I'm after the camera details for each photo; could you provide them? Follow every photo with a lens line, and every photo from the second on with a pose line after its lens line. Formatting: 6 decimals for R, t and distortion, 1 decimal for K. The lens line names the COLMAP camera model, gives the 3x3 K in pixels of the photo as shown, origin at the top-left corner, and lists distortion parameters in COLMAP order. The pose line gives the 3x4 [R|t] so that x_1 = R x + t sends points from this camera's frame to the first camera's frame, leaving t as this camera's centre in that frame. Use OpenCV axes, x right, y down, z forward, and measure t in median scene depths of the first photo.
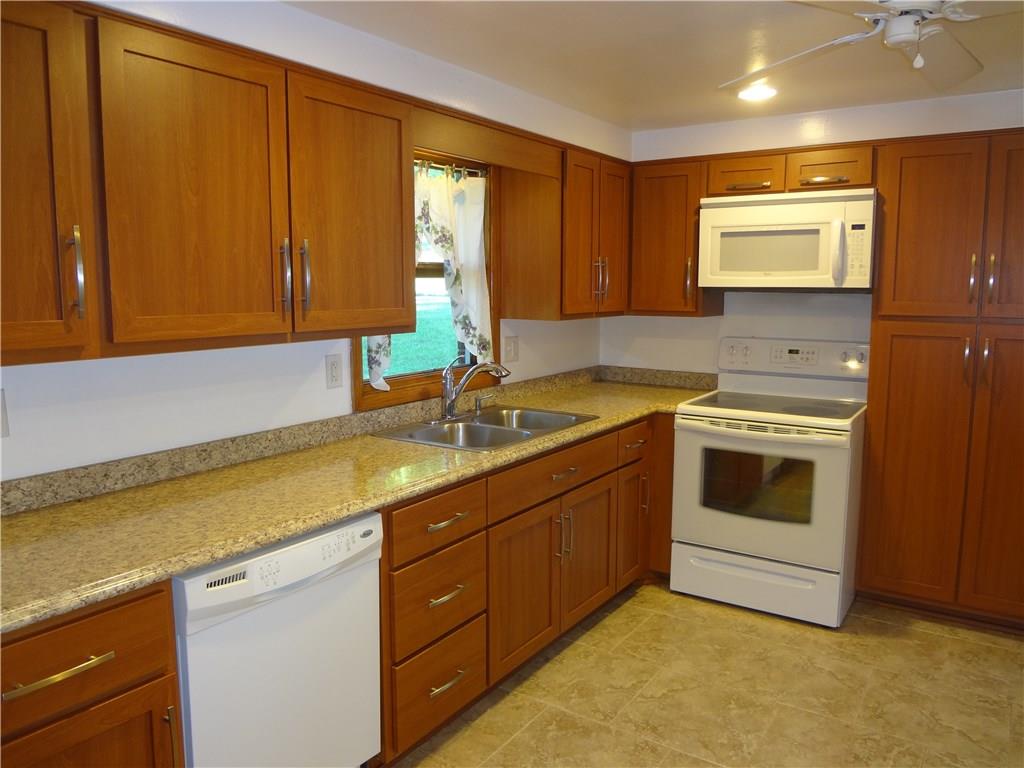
lens RADIAL K [[755.3, 0, 512.0], [0, 755.3, 384.0], [0, 0, 1]] dist [-0.058439, 0.010252]
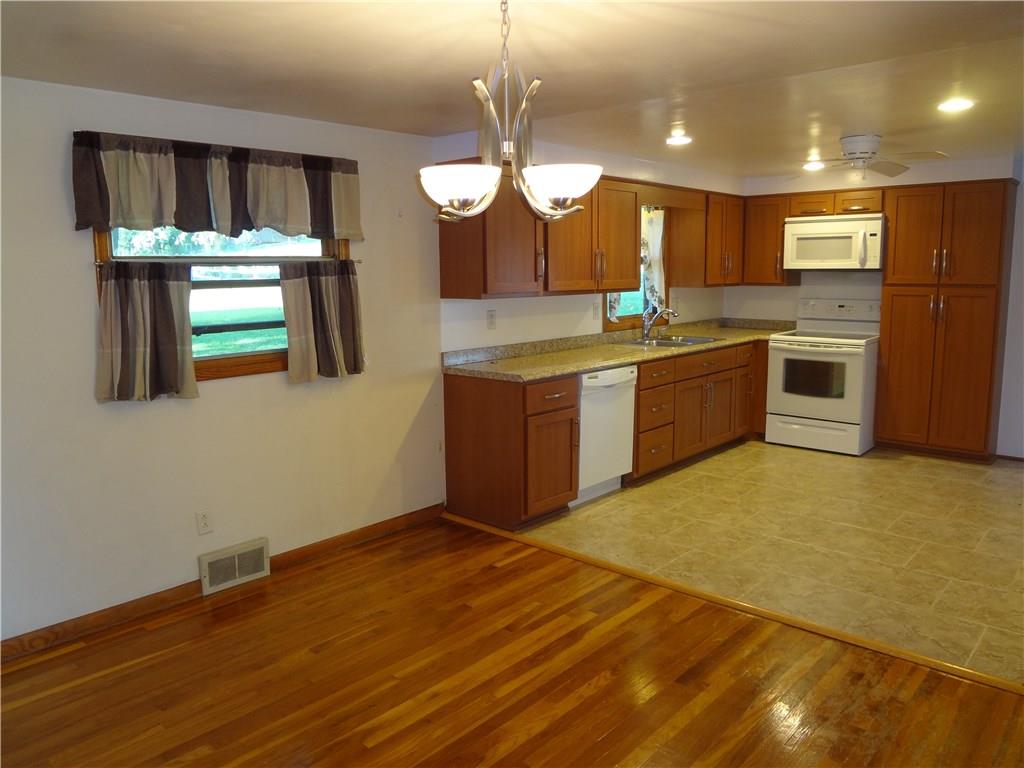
lens RADIAL K [[755.3, 0, 512.0], [0, 755.3, 384.0], [0, 0, 1]] dist [-0.058439, 0.010252]
pose [[0.990321, 0.009605, -0.138464, -0.149812], [-0.006736, 0.999753, 0.021177, 0.118184], [0.138633, -0.020039, 0.990141, -0.910653]]
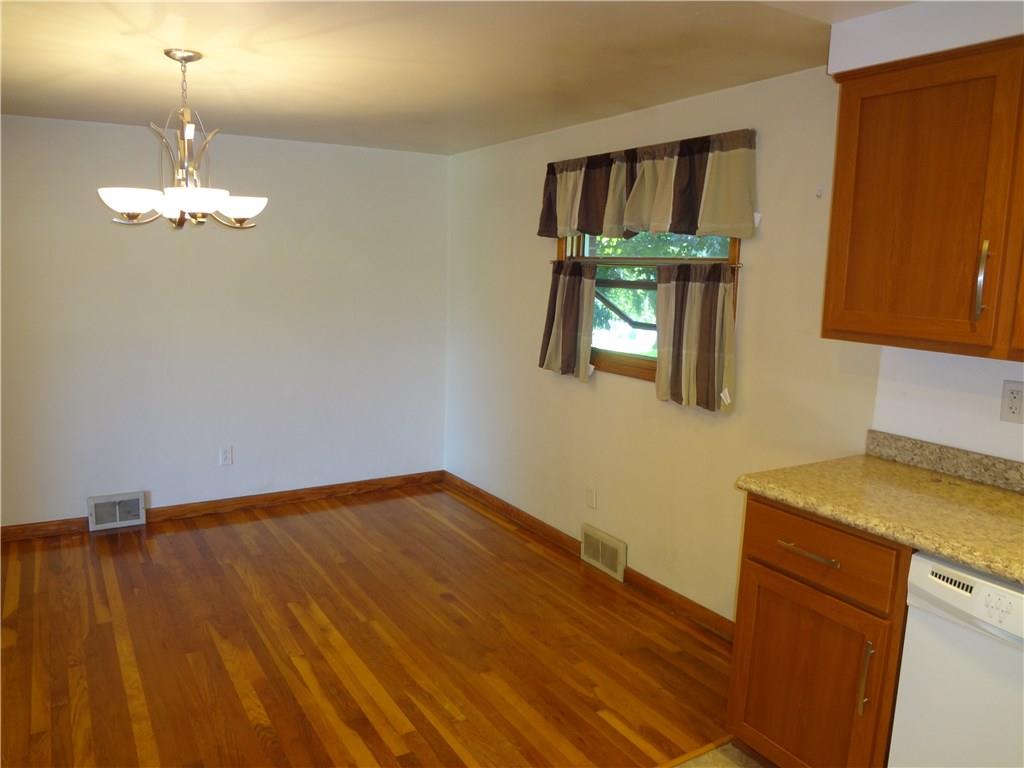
lens RADIAL K [[755.3, 0, 512.0], [0, 755.3, 384.0], [0, 0, 1]] dist [-0.058439, 0.010252]
pose [[-0.410311, 0.128084, -0.902906, 0.384447], [-0.148426, 0.967506, 0.204698, -0.060542], [0.899786, 0.218005, -0.377967, 0.402436]]
